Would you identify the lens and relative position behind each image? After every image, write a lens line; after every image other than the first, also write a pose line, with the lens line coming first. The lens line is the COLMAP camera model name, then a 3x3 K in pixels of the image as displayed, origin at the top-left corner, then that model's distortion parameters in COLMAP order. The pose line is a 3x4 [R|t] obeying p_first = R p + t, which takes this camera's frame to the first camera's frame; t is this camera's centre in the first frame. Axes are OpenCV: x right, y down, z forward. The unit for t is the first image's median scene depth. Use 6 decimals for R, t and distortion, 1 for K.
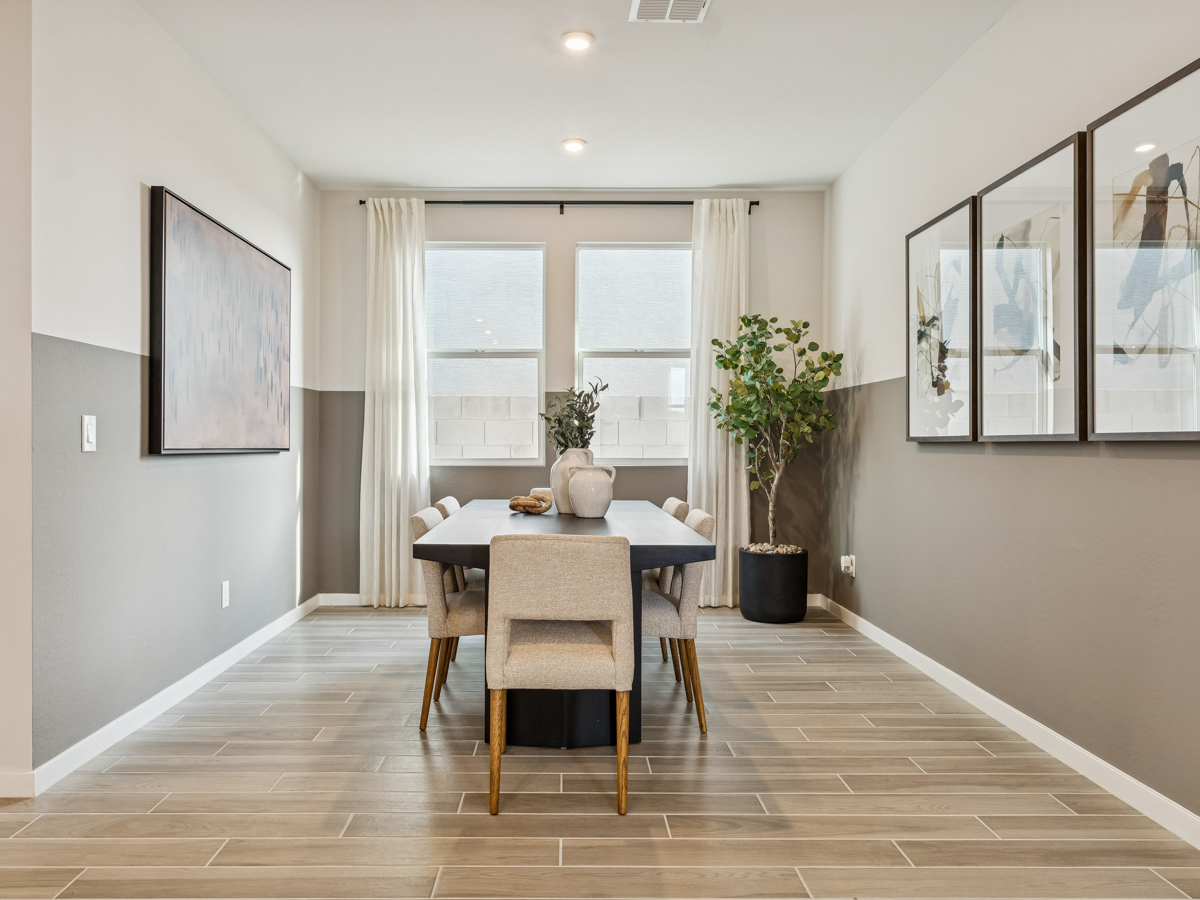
lens RADIAL K [[850.4, 0, 566.9], [0, 850.4, 441.8], [0, 0, 1]] dist [0.000125, 0.002663]
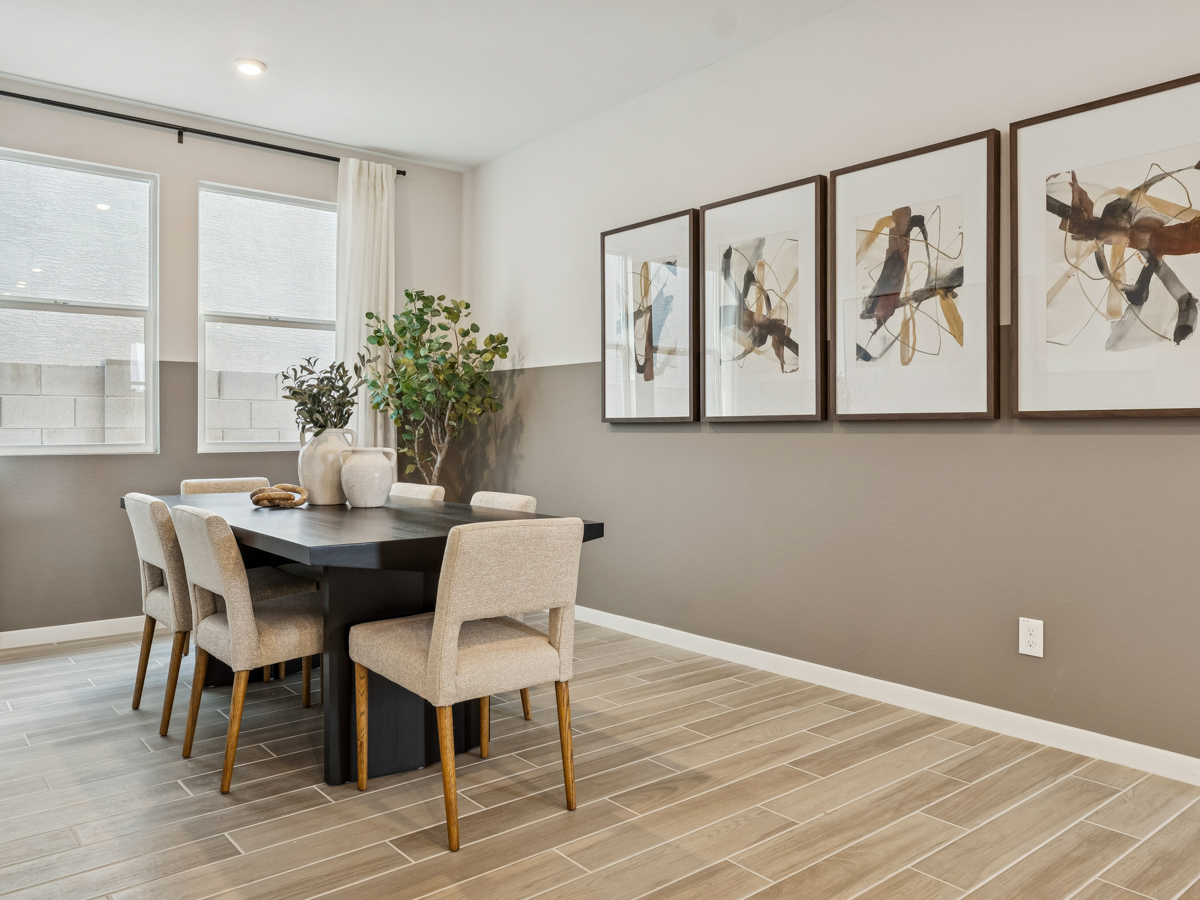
lens RADIAL K [[889.7, 0, 584.6], [0, 889.7, 428.0], [0, 0, 1]] dist [0.002643, 0.002623]
pose [[0.776326, -0.001105, 0.630330, -0.300279], [0.000842, 0.999999, 0.000716, 0.005477], [-0.630330, -0.000025, 0.776327, 0.118339]]
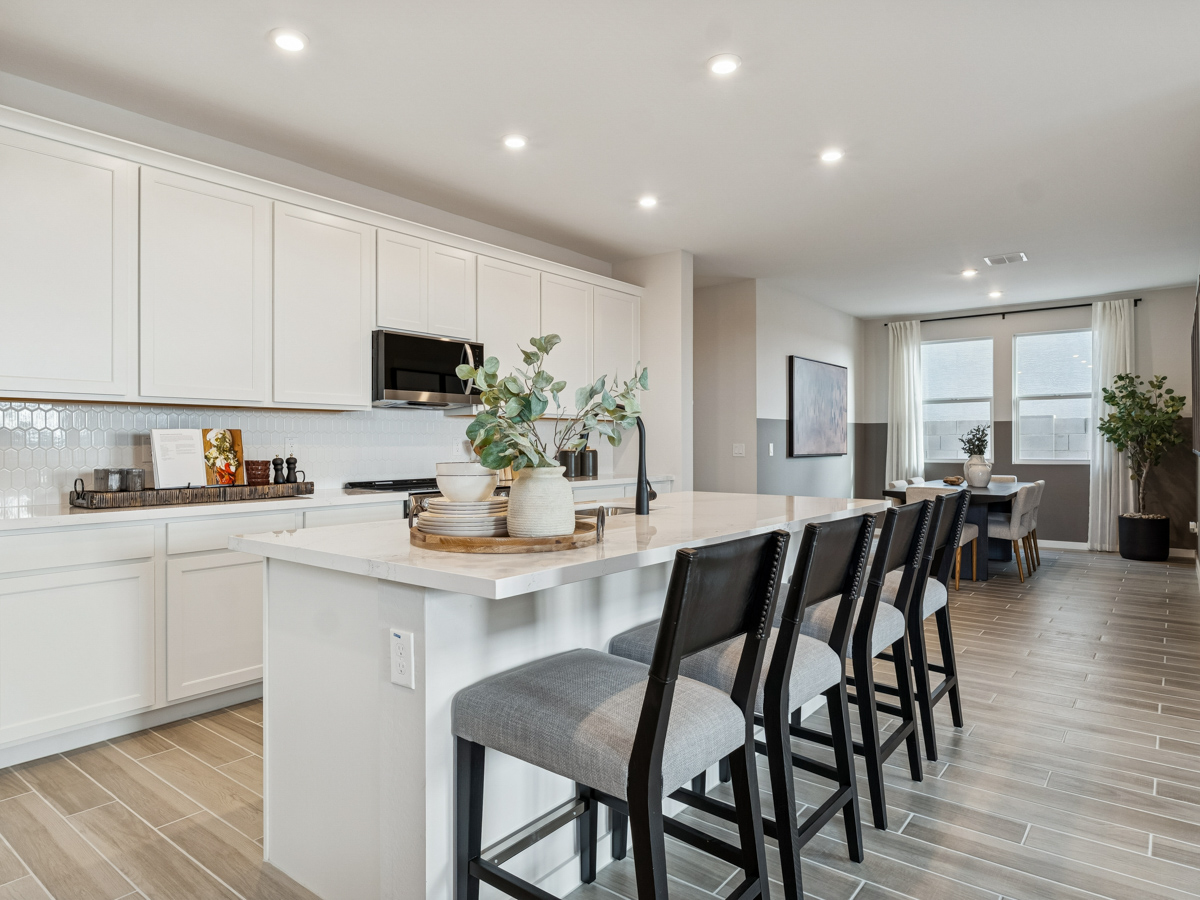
lens RADIAL K [[720.2, 0, 595.0], [0, 720.2, 438.8], [0, 0, 1]] dist [-0.003426, 0.000841]
pose [[0.772531, -0.007857, -0.634928, 0.349020], [0.007219, 0.999967, -0.003590, -0.027980], [0.634935, -0.001810, 0.772563, -0.834482]]
